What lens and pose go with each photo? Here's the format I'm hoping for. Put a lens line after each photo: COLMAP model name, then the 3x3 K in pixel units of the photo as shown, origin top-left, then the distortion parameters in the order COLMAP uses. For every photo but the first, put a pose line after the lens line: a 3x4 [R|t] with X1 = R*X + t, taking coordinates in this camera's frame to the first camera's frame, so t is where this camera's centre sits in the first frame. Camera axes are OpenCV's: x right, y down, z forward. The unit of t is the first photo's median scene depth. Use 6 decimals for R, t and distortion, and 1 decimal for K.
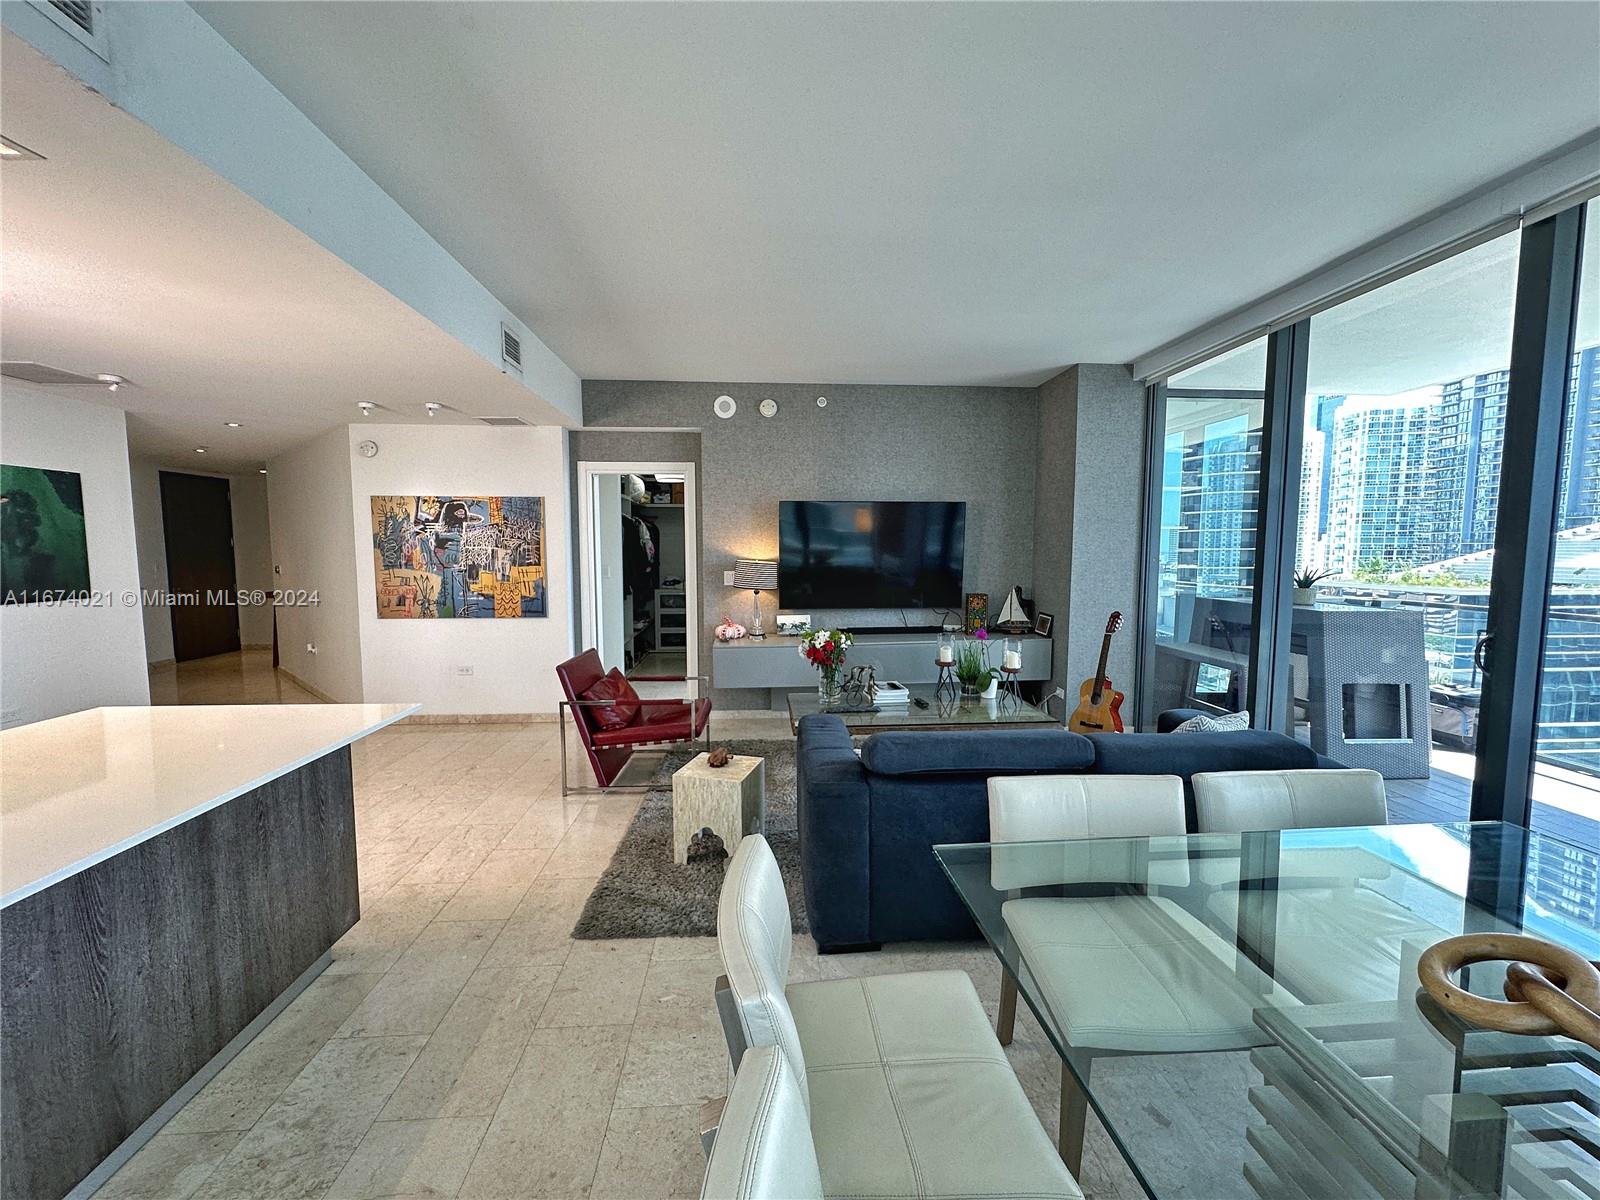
lens RADIAL K [[636.5, 0, 800.0], [0, 636.5, 600.0], [0, 0, 1]] dist [-0.001105, -0.000110]
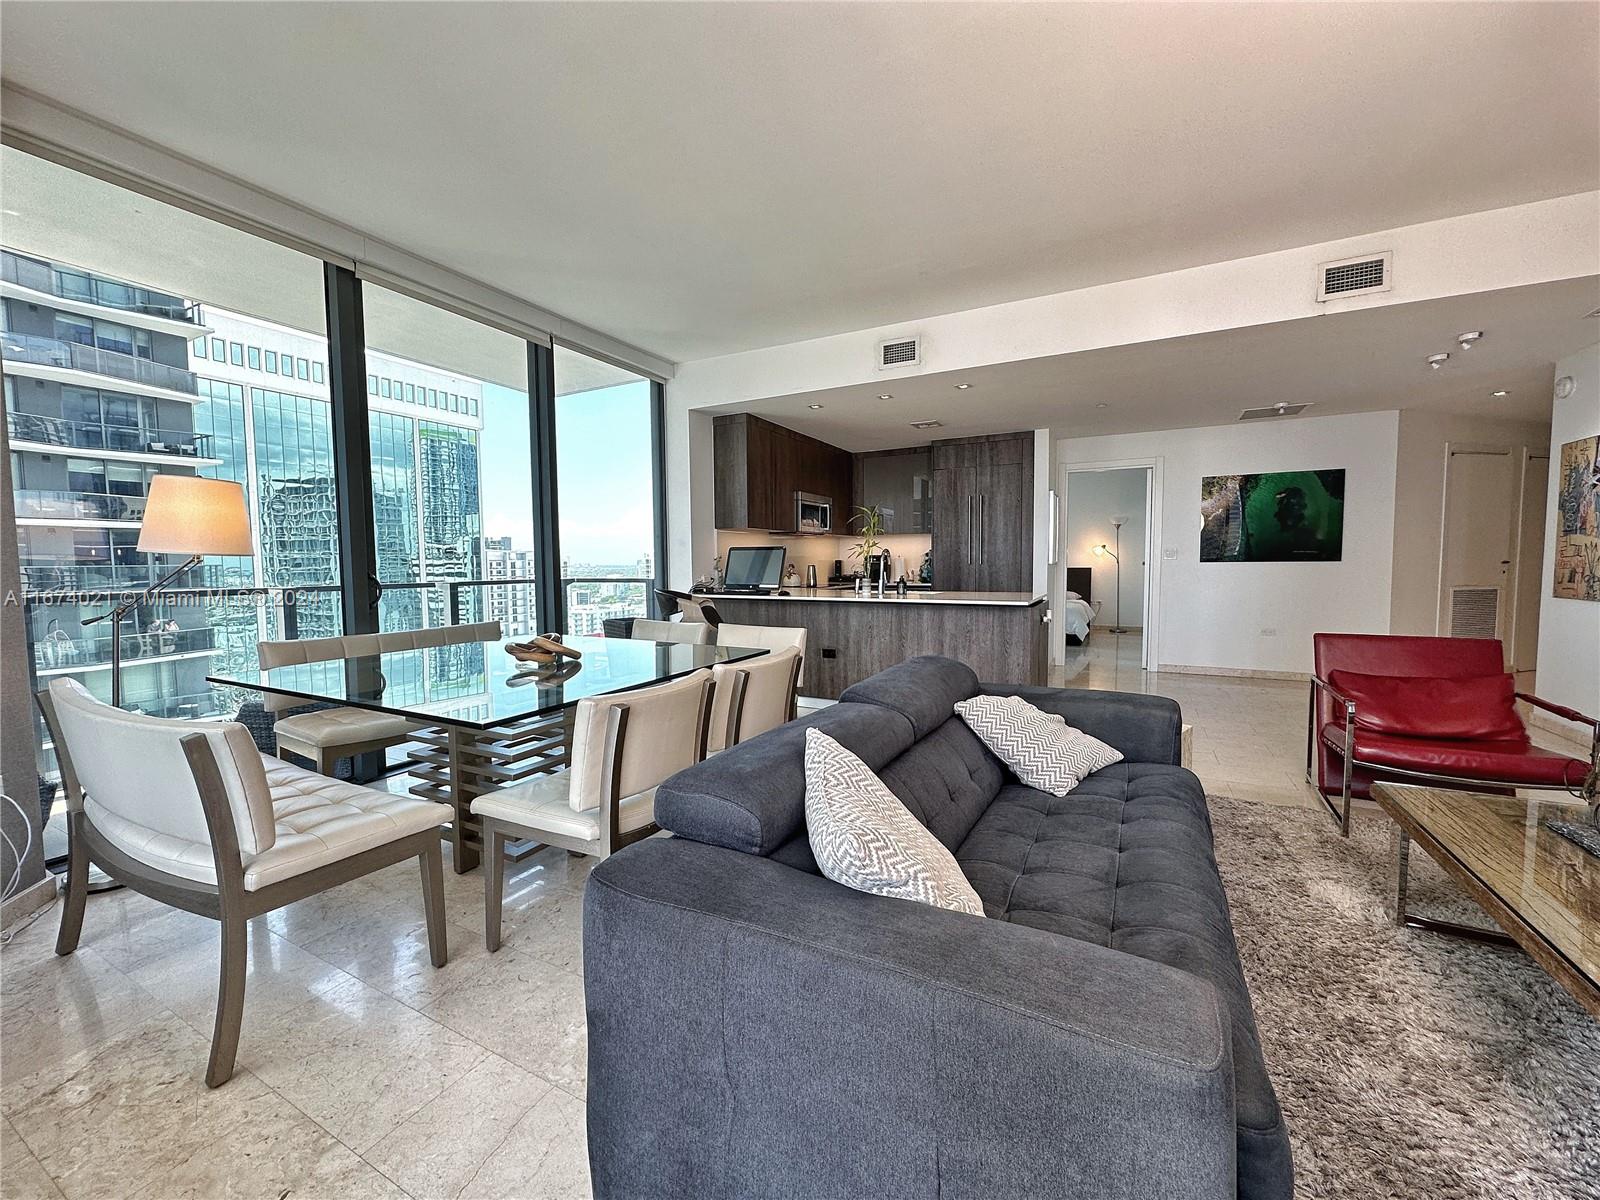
lens RADIAL K [[636.5, 0, 800.0], [0, 636.5, 600.0], [0, 0, 1]] dist [-0.001105, -0.000110]
pose [[-0.517934, 0.055355, -0.853628, 0.523483], [-0.060442, 0.993042, 0.101068, 0.009288], [0.853283, 0.103942, -0.510984, 0.593546]]
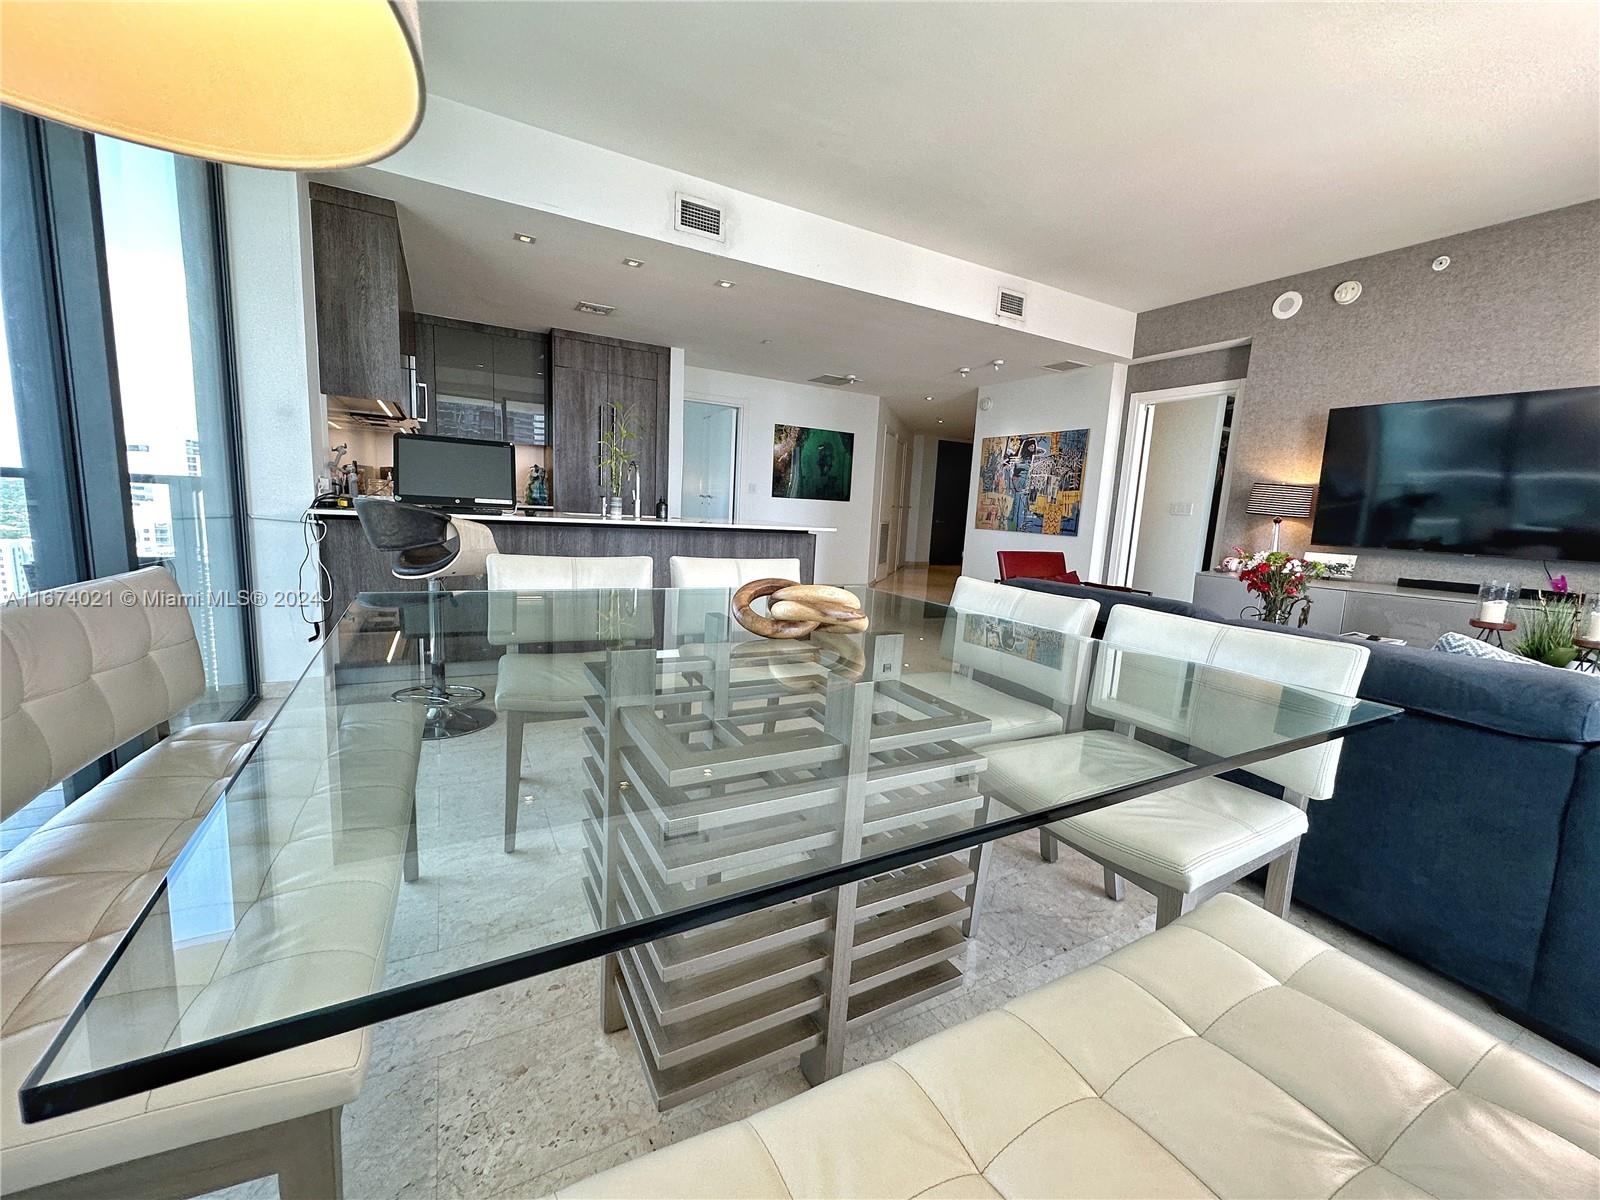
lens RADIAL K [[636.5, 0, 800.0], [0, 636.5, 600.0], [0, 0, 1]] dist [-0.001105, -0.000110]
pose [[0.427098, 0.153725, -0.891042, 0.432136], [-0.124129, 0.986080, 0.110623, 0.076974], [0.895645, 0.063358, 0.440234, 0.057252]]
